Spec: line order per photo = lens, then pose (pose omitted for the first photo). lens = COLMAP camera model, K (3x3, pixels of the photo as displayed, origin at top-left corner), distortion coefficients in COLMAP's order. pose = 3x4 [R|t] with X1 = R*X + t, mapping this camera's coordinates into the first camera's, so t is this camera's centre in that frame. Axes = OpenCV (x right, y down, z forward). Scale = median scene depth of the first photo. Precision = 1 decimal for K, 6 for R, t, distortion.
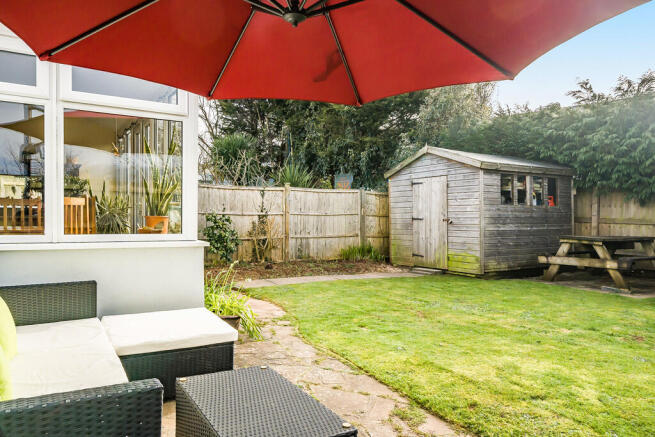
lens RADIAL K [[459.5, 0, 327.5], [0, 459.5, 218.5], [0, 0, 1]] dist [0.000266, -0.000625]
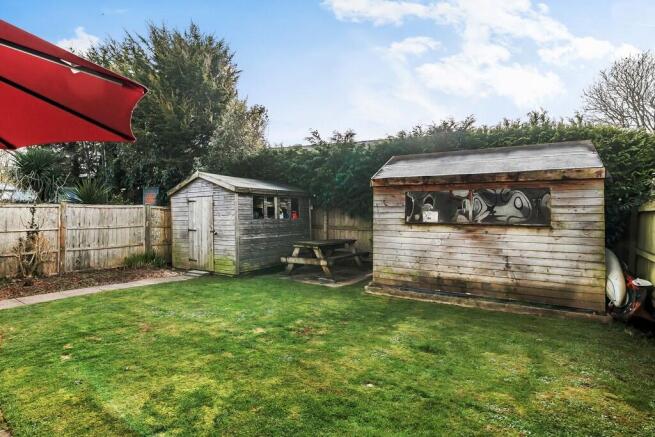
lens RADIAL K [[341.9, 0, 326.4], [0, 341.9, 193.3], [0, 0, 1]] dist [-0.003563, -0.001089]
pose [[0.913424, 0.012869, 0.406806, 0.158460], [0.012559, 0.998133, -0.059775, -0.040218], [-0.406816, 0.059709, 0.911557, 0.020346]]
